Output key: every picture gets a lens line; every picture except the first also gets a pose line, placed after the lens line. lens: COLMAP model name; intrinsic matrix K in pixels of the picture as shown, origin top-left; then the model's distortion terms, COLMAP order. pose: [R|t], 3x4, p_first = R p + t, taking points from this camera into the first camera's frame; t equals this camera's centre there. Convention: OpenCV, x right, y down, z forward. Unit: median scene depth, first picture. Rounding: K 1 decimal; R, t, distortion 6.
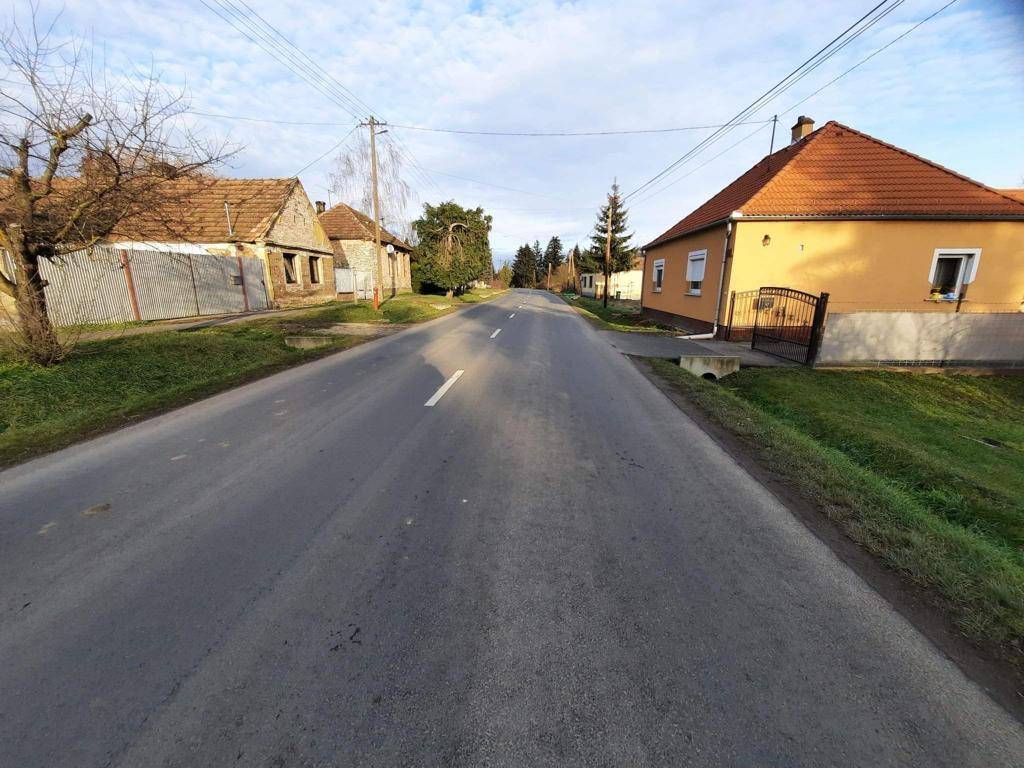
lens RADIAL K [[398.5, 0, 511.4], [0, 398.5, 383.7], [0, 0, 1]] dist [-0.016785, -0.000538]
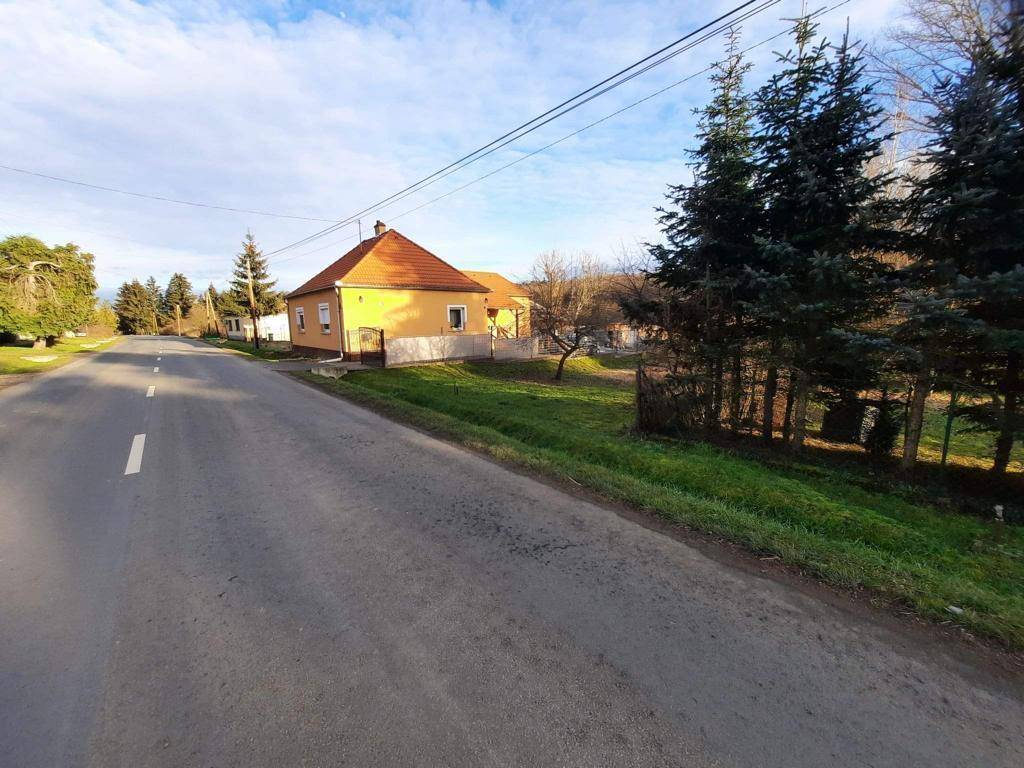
lens RADIAL K [[398.5, 0, 518.5], [0, 398.5, 386.1], [0, 0, 1]] dist [-0.016785, -0.000538]
pose [[0.692366, -0.125877, 0.710482, -0.071080], [0.191239, 0.981464, -0.012476, 0.081639], [-0.695742, 0.144509, 0.703605, -0.332702]]
